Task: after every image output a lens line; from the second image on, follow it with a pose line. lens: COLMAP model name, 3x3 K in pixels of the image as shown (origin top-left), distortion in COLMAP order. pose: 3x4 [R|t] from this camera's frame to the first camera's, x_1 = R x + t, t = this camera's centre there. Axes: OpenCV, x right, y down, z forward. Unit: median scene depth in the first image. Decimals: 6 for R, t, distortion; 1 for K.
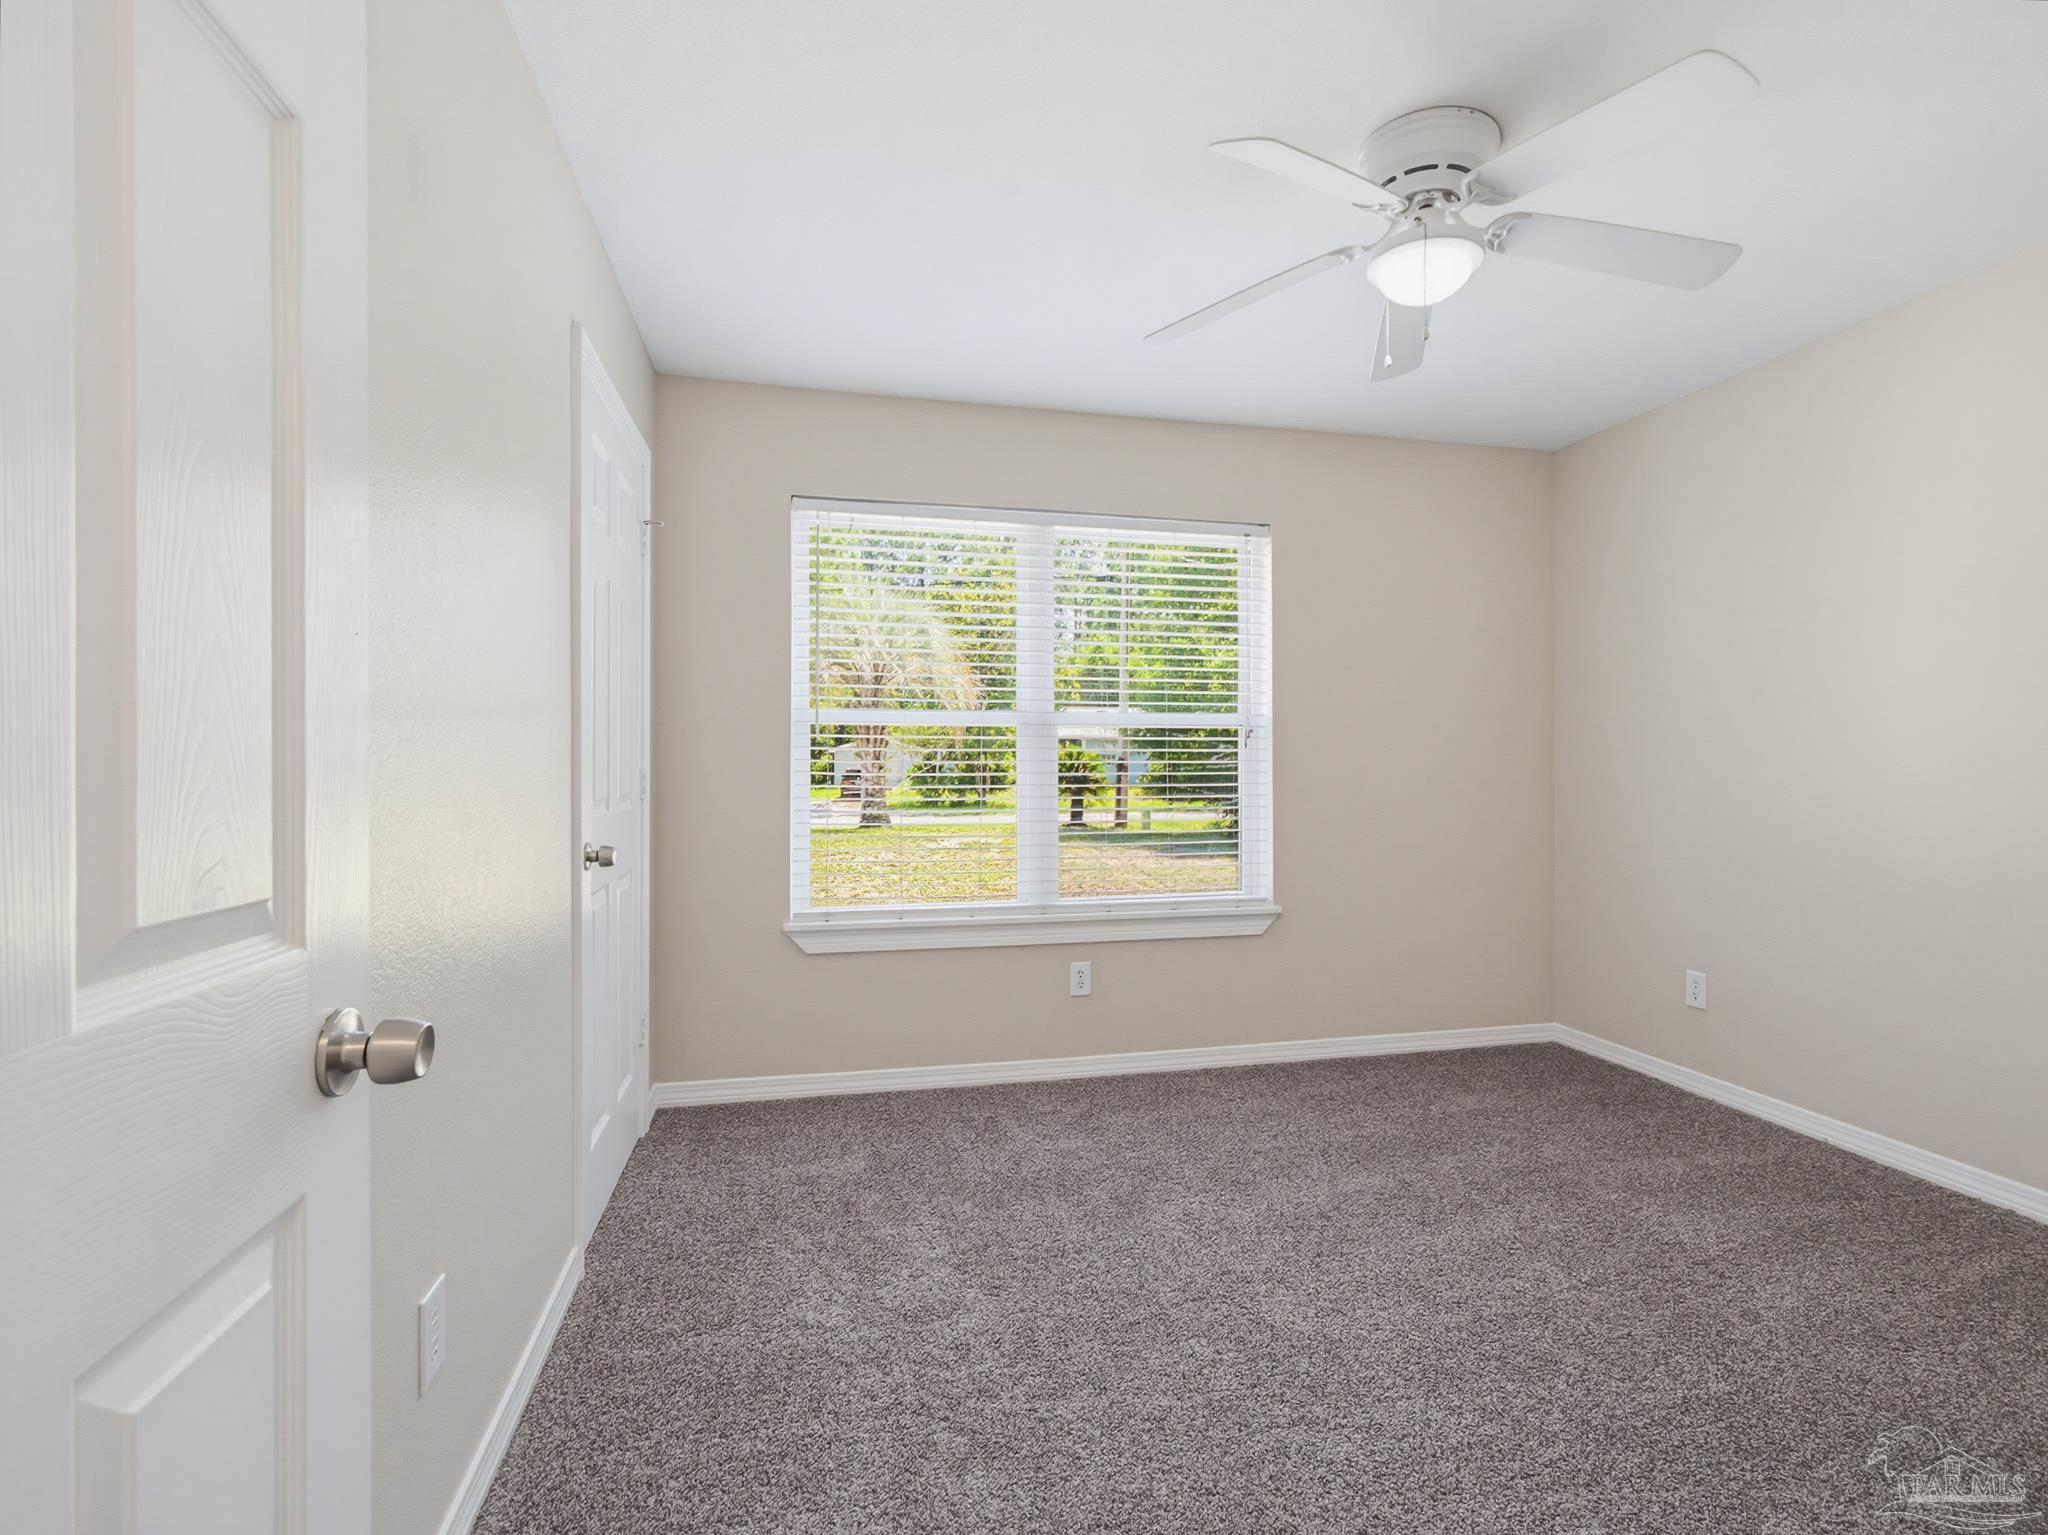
lens RADIAL K [[976.6, 0, 1047.0], [0, 976.6, 768.4], [0, 0, 1]] dist [-0.001192, -0.000561]
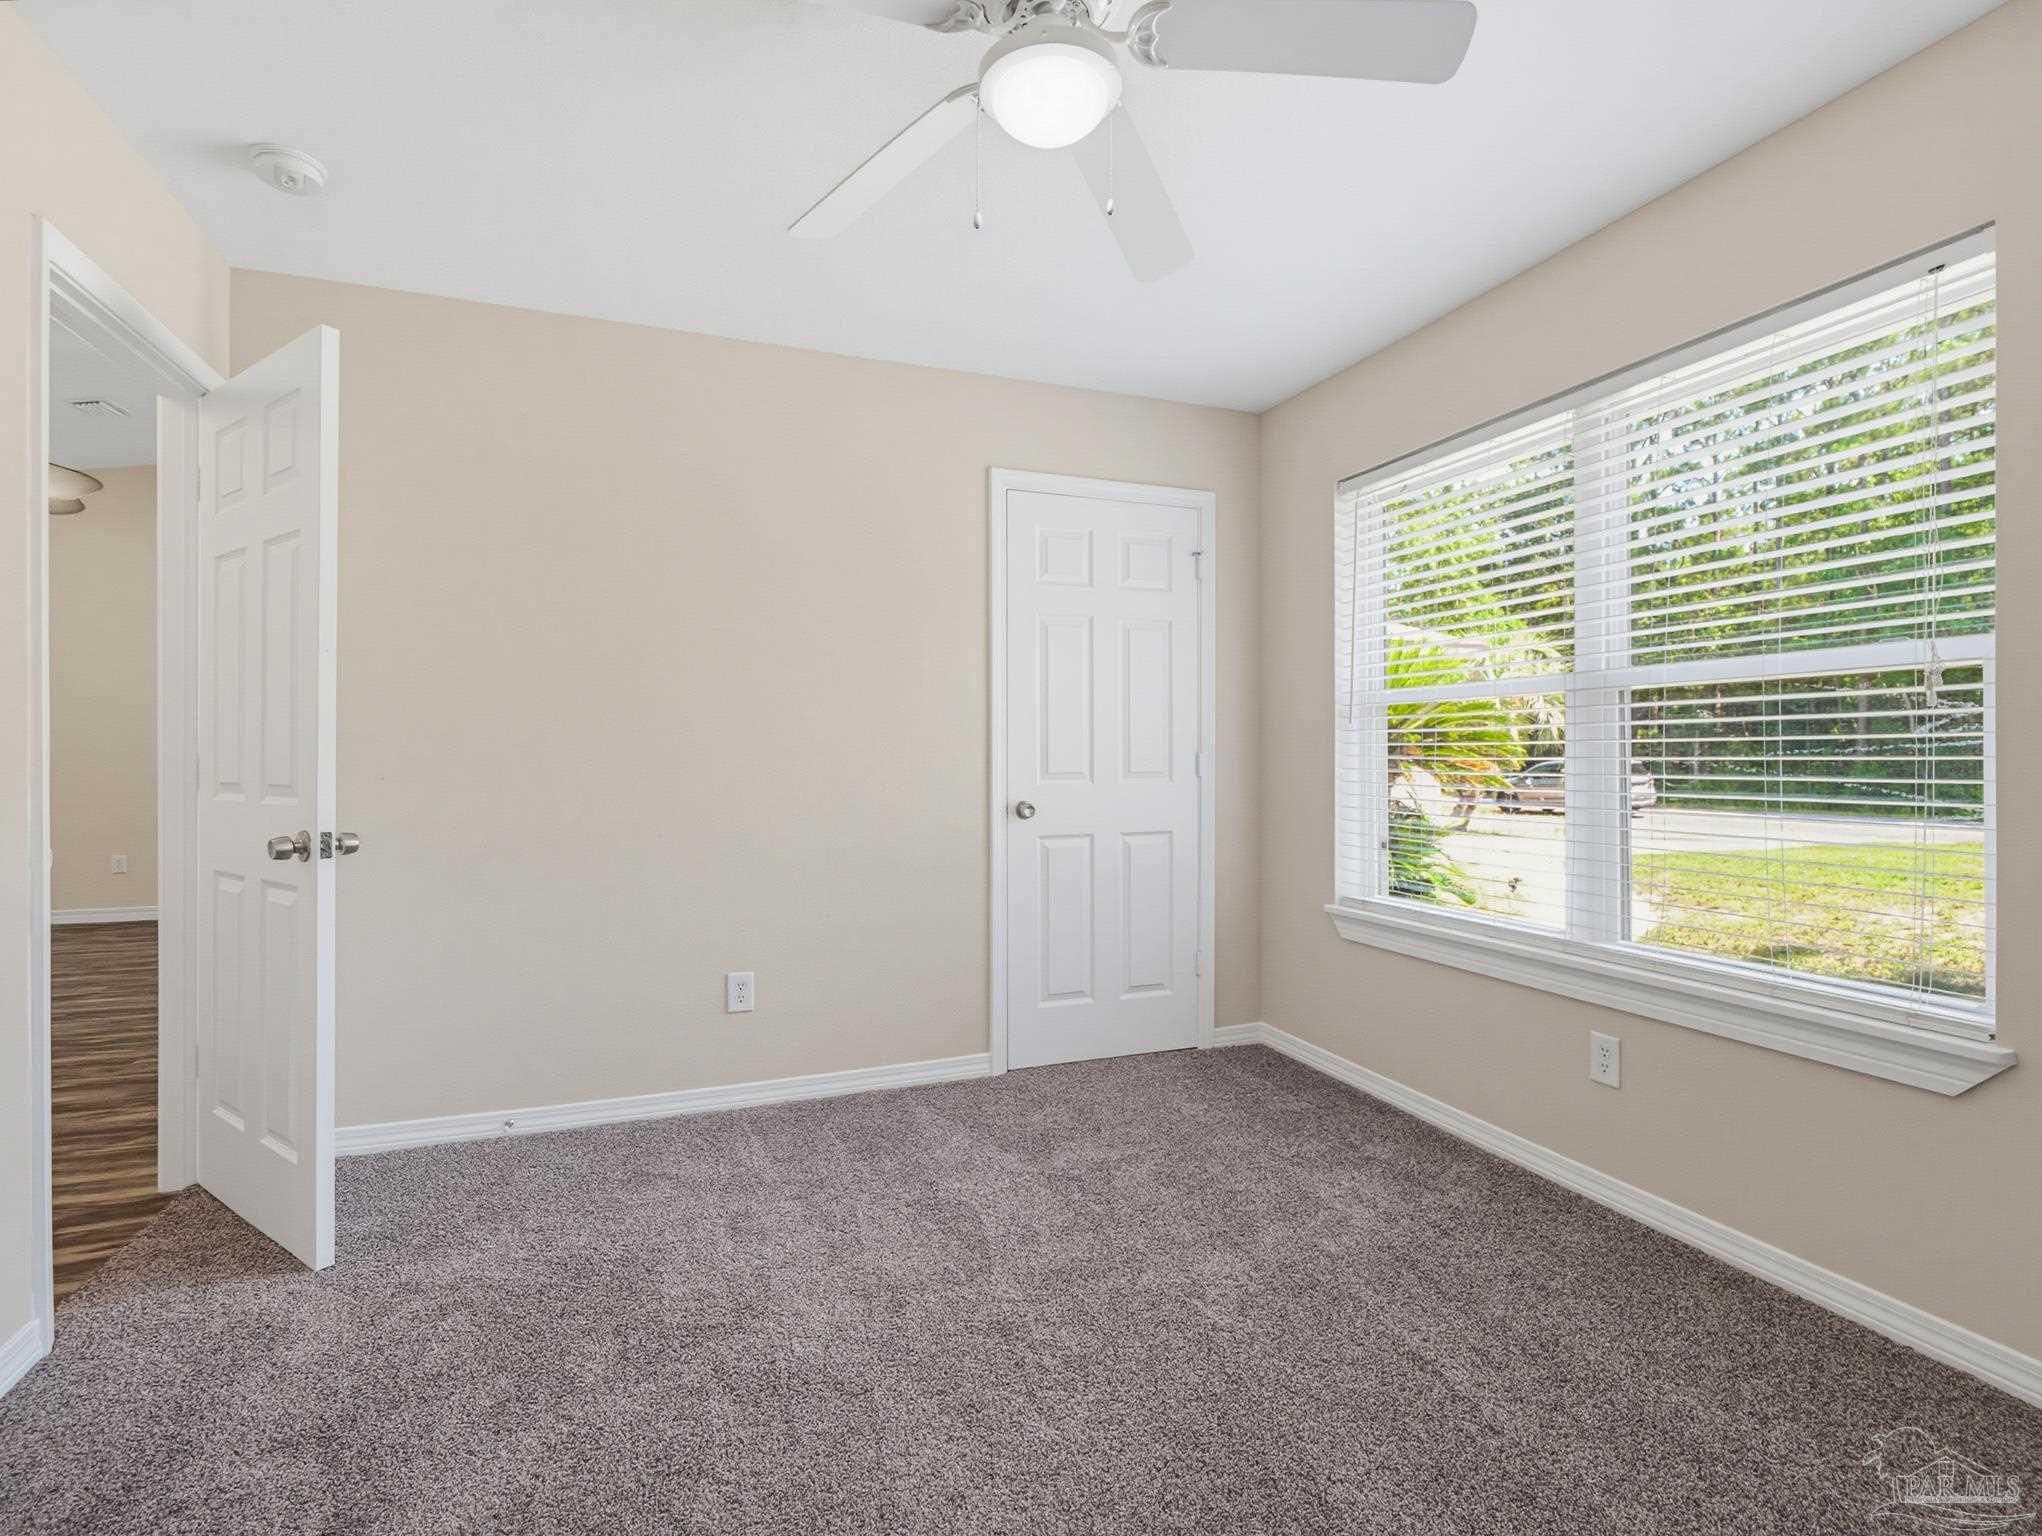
lens RADIAL K [[997.8, 0, 1021.0], [0, 997.8, 768.0], [0, 0, 1]] dist [-0.000647, -0.000544]
pose [[0.121349, 0.010039, -0.992559, 0.721710], [0.003939, 0.999936, 0.010595, 0.003243], [0.992602, -0.005195, 0.121301, 0.546238]]
